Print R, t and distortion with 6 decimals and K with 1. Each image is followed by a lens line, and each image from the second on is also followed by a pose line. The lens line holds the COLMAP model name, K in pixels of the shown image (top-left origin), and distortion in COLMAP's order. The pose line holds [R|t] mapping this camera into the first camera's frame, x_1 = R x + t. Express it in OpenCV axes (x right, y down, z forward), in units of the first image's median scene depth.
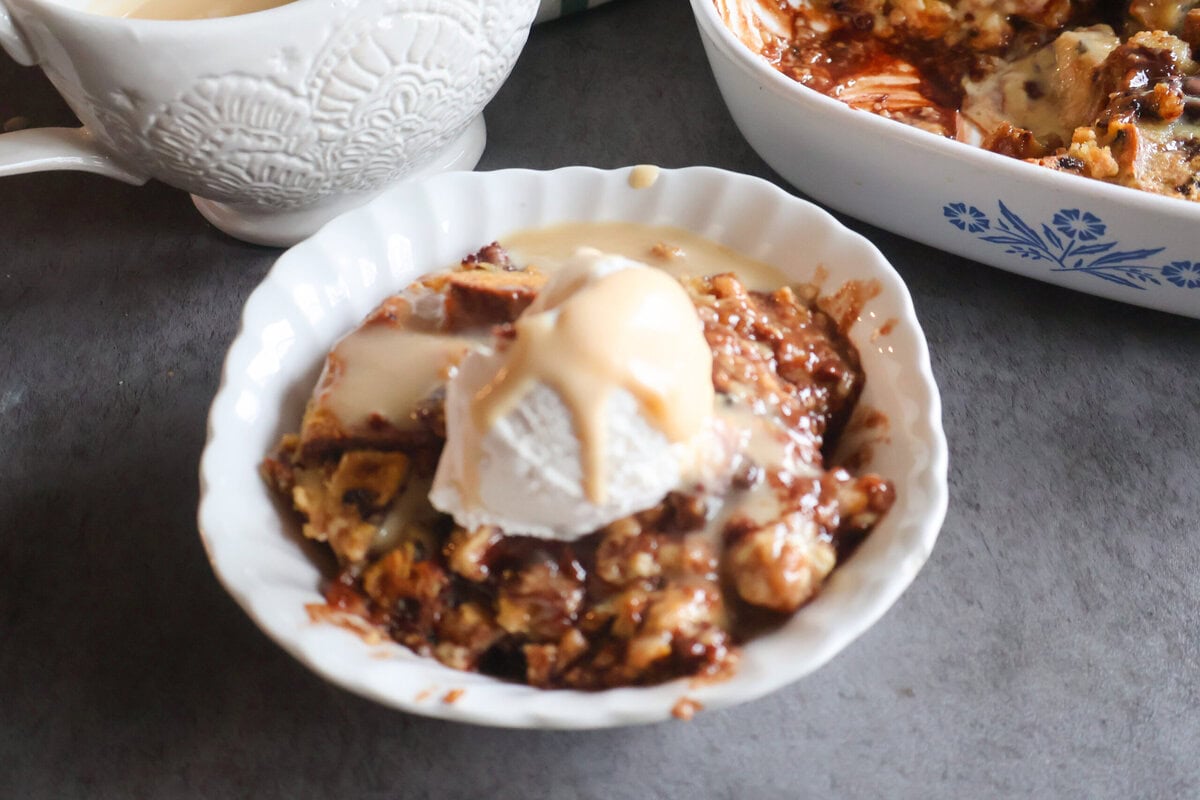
lens RADIAL K [[1592.1, 0, 603.7], [0, 1592.1, 399.2], [0, 0, 1]] dist [0.003692, 0.000000]
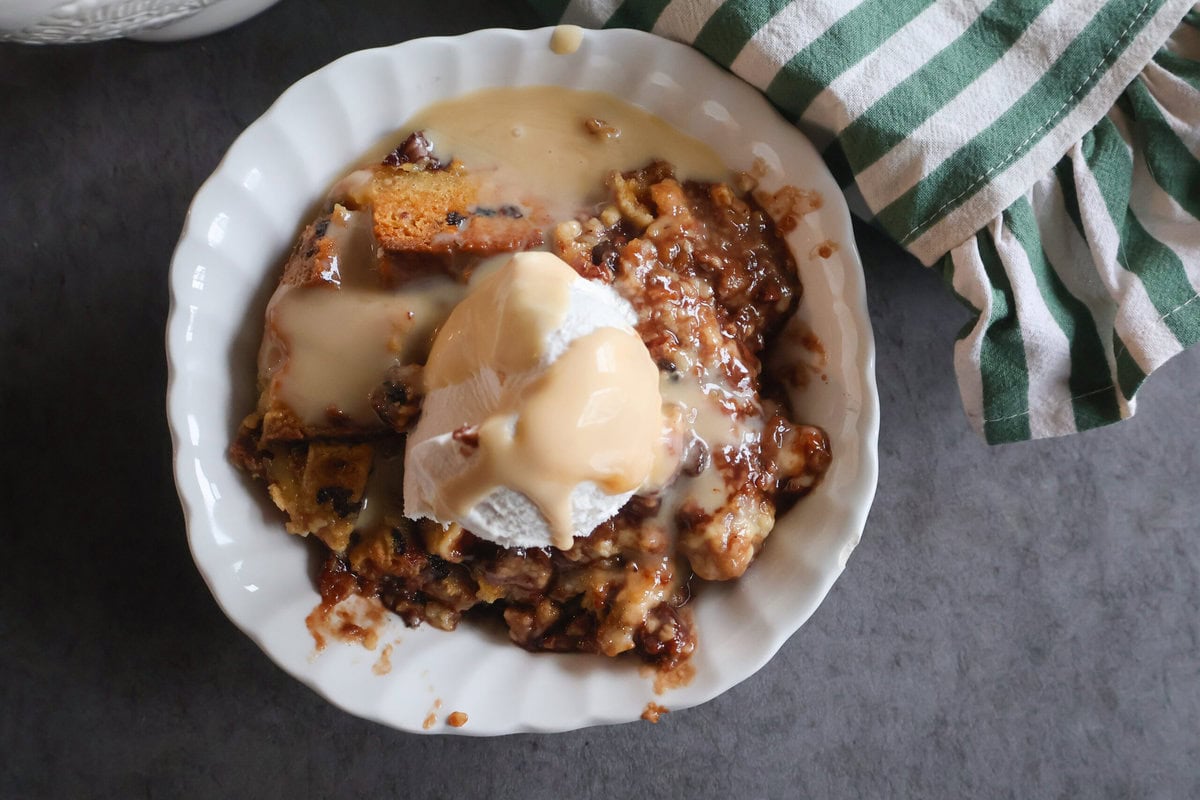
lens RADIAL K [[1592.1, 0, 599.9], [0, 1592.1, 402.5], [0, 0, 1]] dist [0.003692, 0.000000]
pose [[0.994716, -0.090278, 0.048891, -0.022426], [0.042449, 0.795248, 0.604796, -0.623111], [-0.093480, -0.599525, 0.794878, 0.174023]]
